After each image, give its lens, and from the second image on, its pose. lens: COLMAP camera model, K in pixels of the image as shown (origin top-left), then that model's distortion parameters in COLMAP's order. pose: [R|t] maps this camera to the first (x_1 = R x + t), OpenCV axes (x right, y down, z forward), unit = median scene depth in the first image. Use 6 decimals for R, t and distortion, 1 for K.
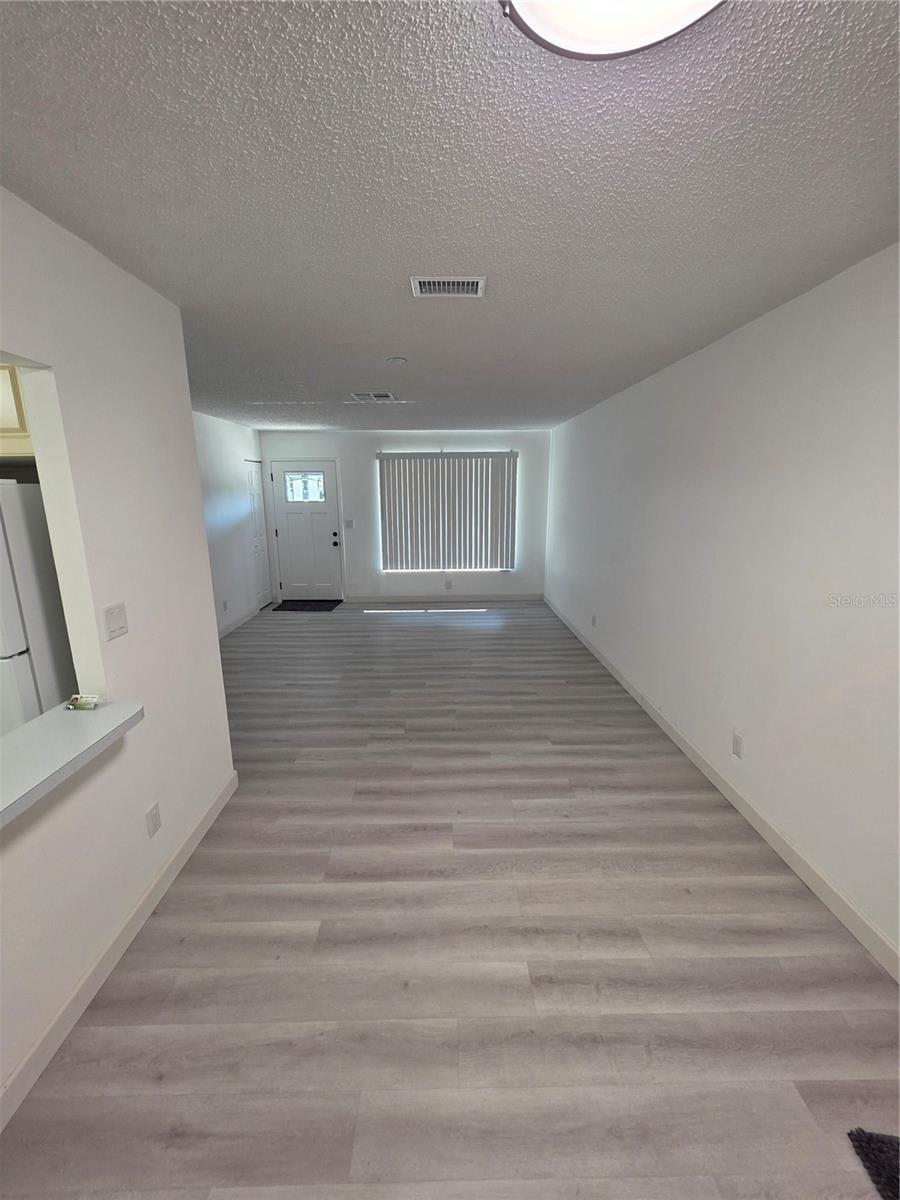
lens RADIAL K [[480.7, 0, 449.2], [0, 480.7, 595.2], [0, 0, 1]] dist [0.000749, 0.000057]
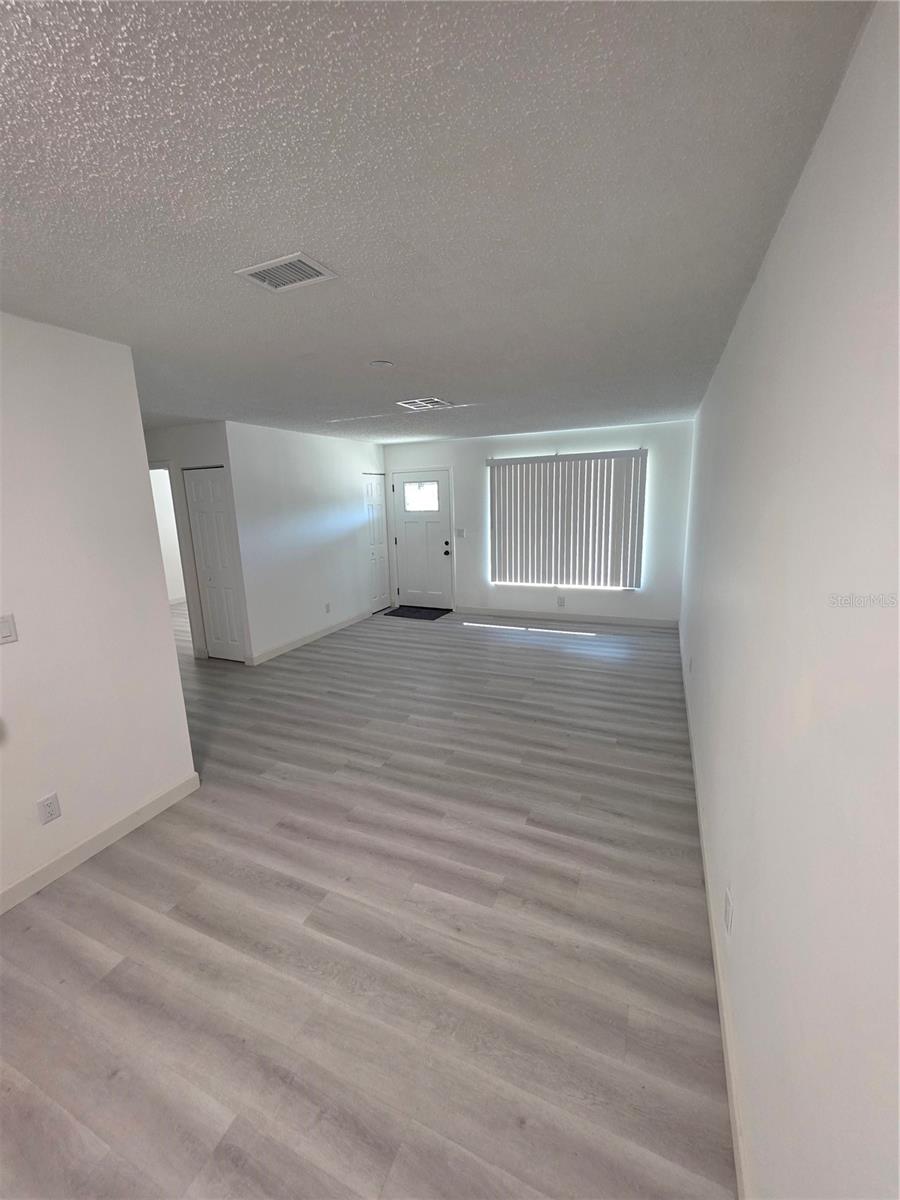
lens RADIAL K [[478.9, 0, 445.0], [0, 478.9, 593.0], [0, 0, 1]] dist [0.000958, 0.000174]
pose [[0.905910, 0.061720, -0.418948, 0.365414], [-0.066666, 0.997771, 0.002837, -0.054102], [0.418190, 0.025359, 0.908006, 0.202935]]
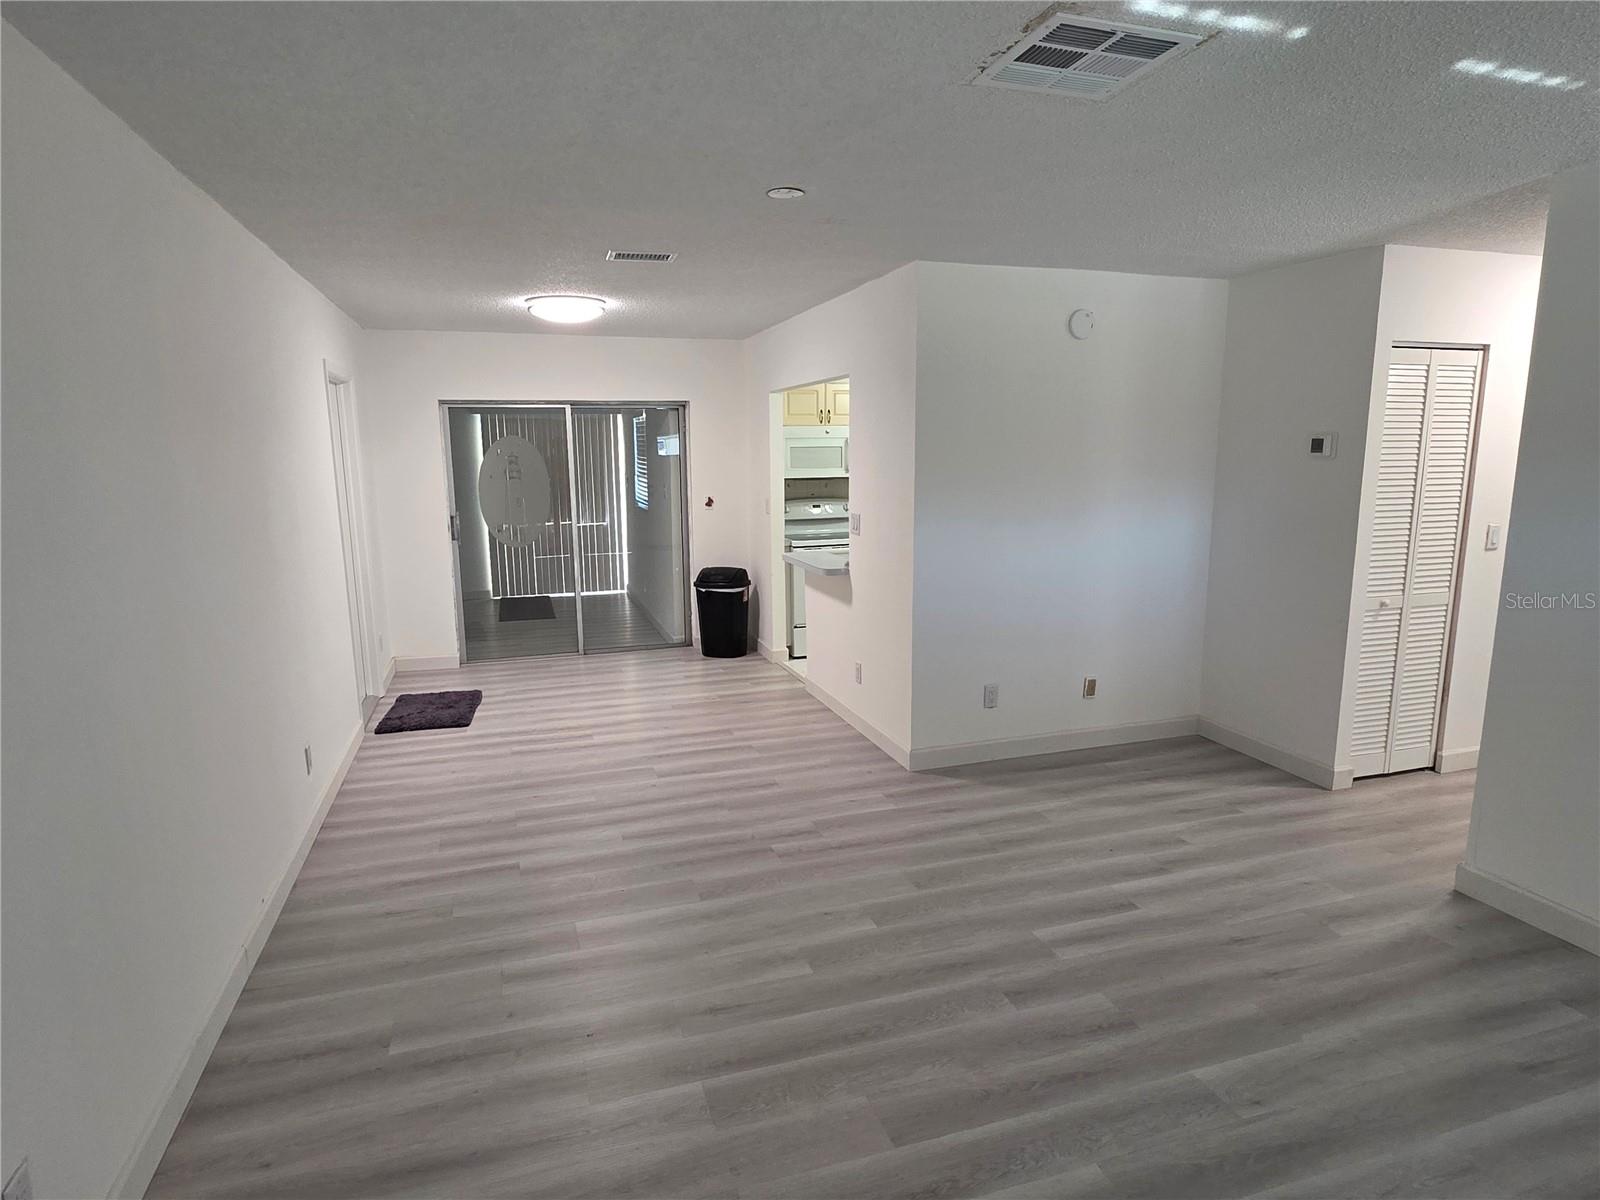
lens RADIAL K [[899.7, 0, 800.0], [0, 899.7, 600.0], [0, 0, 1]] dist [0.001645, 0.000263]
pose [[-0.955776, 0.060540, -0.287796, 0.166432], [-0.050684, 0.930033, 0.363965, -0.386517], [0.289694, 0.362455, -0.885835, 1.808086]]
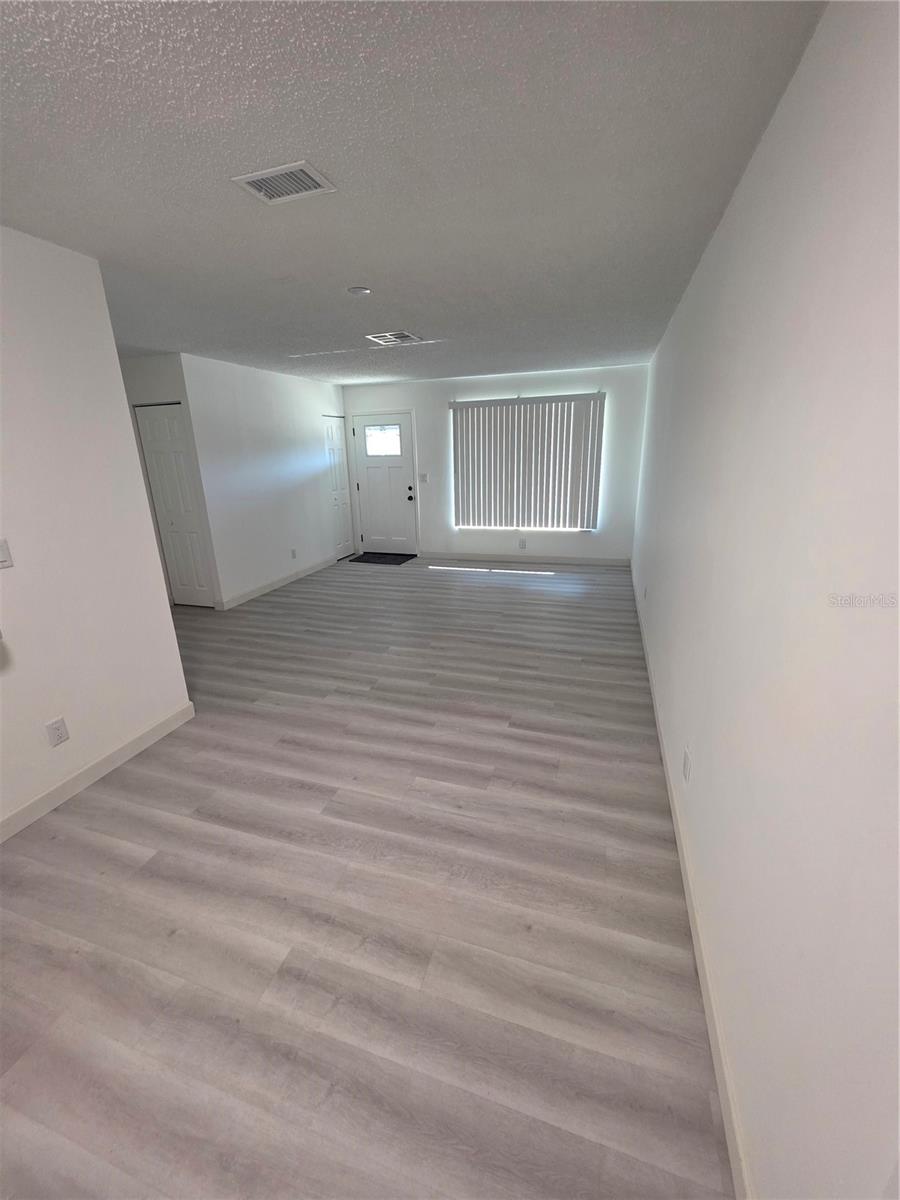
lens RADIAL K [[479.9, 0, 445.8], [0, 479.9, 593.3], [0, 0, 1]] dist [0.000221, 0.000425]
pose [[0.945011, 0.074830, -0.318362, 0.336057], [-0.048767, 0.994830, 0.089076, -0.004764], [0.323382, -0.068652, 0.943775, 0.135311]]
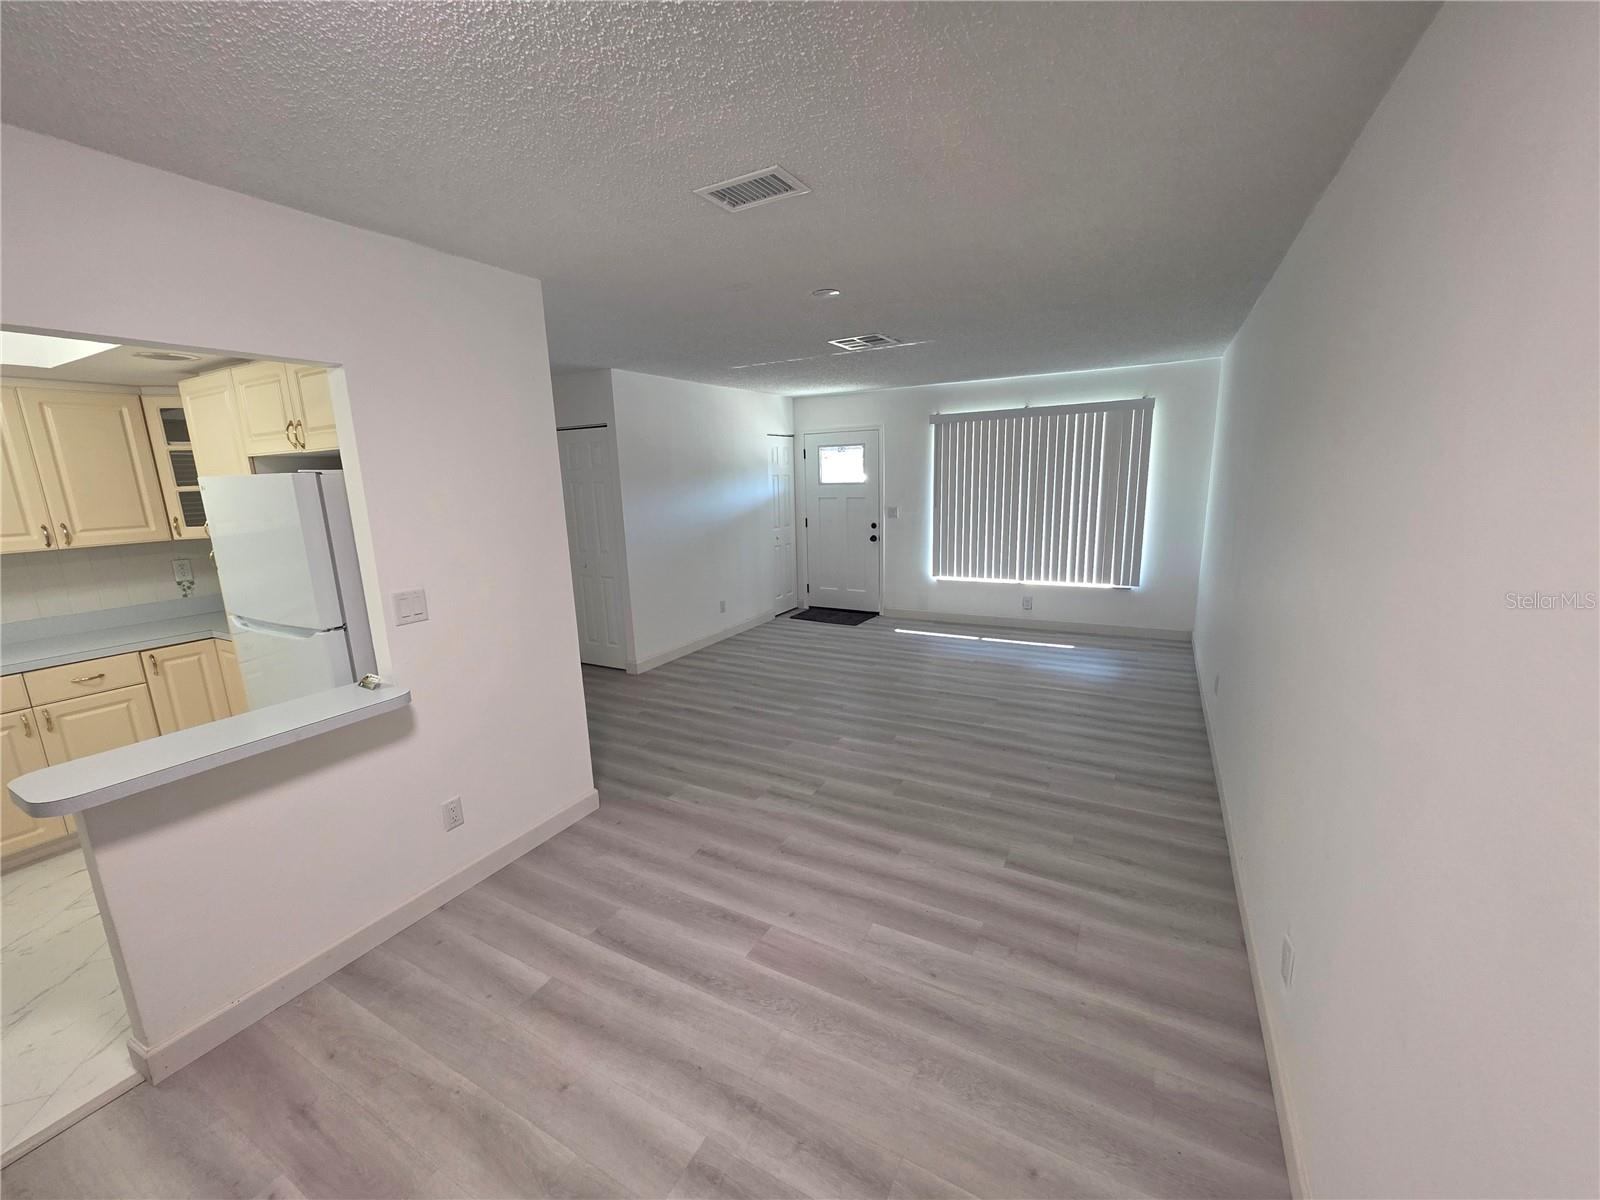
lens RADIAL K [[640.9, 0, 790.5], [0, 640.9, 605.1], [0, 0, 1]] dist [0.000749, 0.000057]
pose [[0.863688, 0.081160, -0.497449, 0.331147], [-0.082274, 0.996415, 0.019721, -0.021036], [0.497266, 0.023894, 0.867269, 0.112947]]
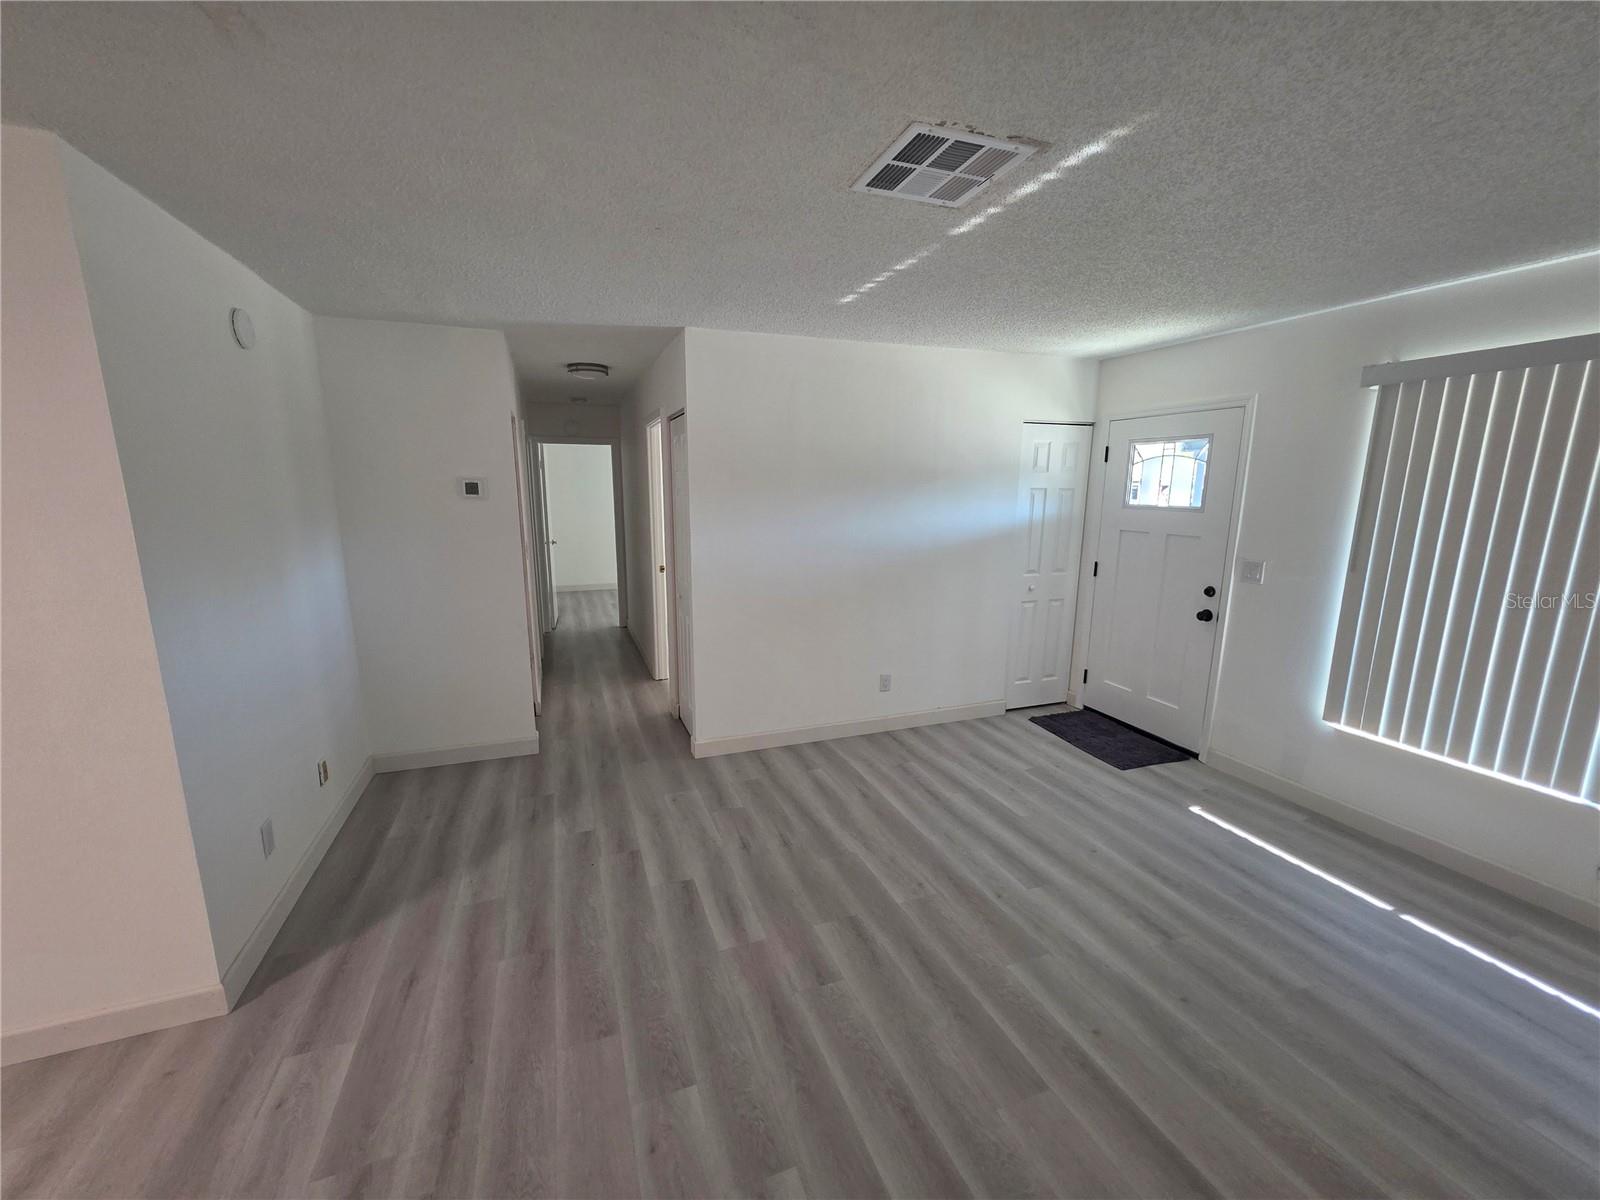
lens RADIAL K [[638.5, 0, 787.7], [0, 638.5, 606.5], [0, 0, 1]] dist [0.000958, 0.000174]
pose [[0.324407, 0.184913, -0.927667, 0.286079], [-0.203709, 0.971352, 0.122384, -0.218328], [0.923722, 0.149272, 0.352782, 0.994123]]
